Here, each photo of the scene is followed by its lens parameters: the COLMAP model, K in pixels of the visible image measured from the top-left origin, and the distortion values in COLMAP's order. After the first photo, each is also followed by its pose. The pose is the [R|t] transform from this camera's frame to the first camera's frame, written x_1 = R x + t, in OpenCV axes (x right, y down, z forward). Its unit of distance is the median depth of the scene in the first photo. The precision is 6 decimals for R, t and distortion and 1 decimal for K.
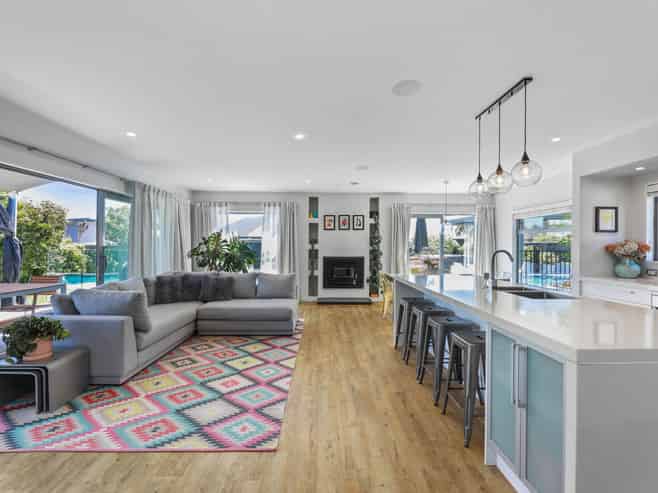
lens RADIAL K [[295.9, 0, 329.0], [0, 295.9, 246.2], [0, 0, 1]] dist [0.001826, -0.001128]
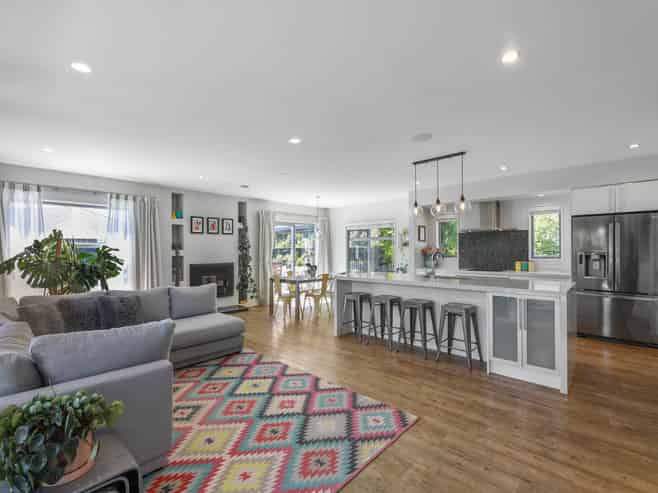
lens RADIAL K [[295.9, 0, 328.6], [0, 295.9, 250.4], [0, 0, 1]] dist [0.001826, -0.001128]
pose [[0.707093, -0.009612, 0.707055, -0.358469], [0.011928, 0.999927, 0.001665, -0.001904], [-0.707020, 0.007256, 0.707156, 0.110003]]
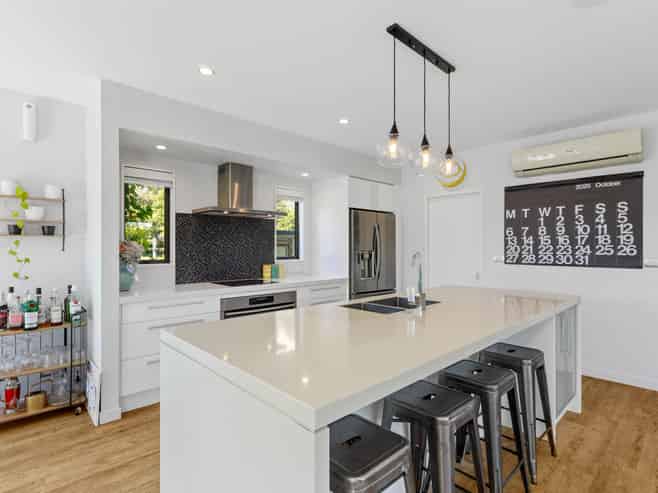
lens RADIAL K [[347.9, 0, 323.8], [0, 347.9, 244.8], [0, 0, 1]] dist [0.001096, -0.000746]
pose [[-0.651780, 0.002597, 0.758404, 0.028959], [-0.000631, 0.999992, -0.003967, 0.001203], [-0.758408, -0.003064, -0.651773, 0.660016]]
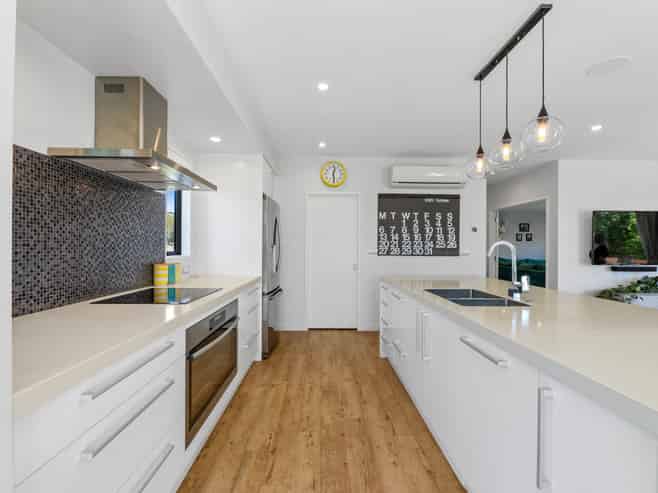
lens RADIAL K [[295.9, 0, 326.6], [0, 295.9, 245.7], [0, 0, 1]] dist [0.001826, -0.001128]
pose [[-0.999857, -0.009513, 0.013946, 0.389017], [-0.009528, 0.999954, -0.001003, 0.012525], [-0.013936, -0.001136, -0.999902, 0.666892]]
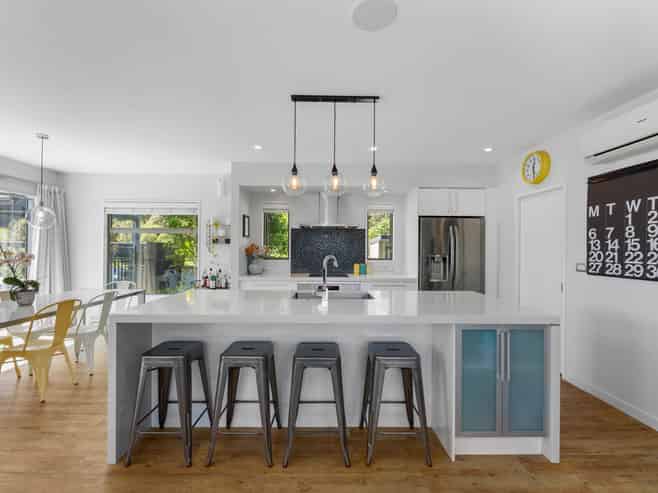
lens RADIAL K [[295.9, 0, 326.9], [0, 295.9, 246.5], [0, 0, 1]] dist [0.001826, -0.001128]
pose [[0.026326, 0.002795, 0.999649, -0.138845], [-0.004561, 0.999986, -0.002676, -0.003853], [-0.999643, -0.004489, 0.026339, 0.372872]]
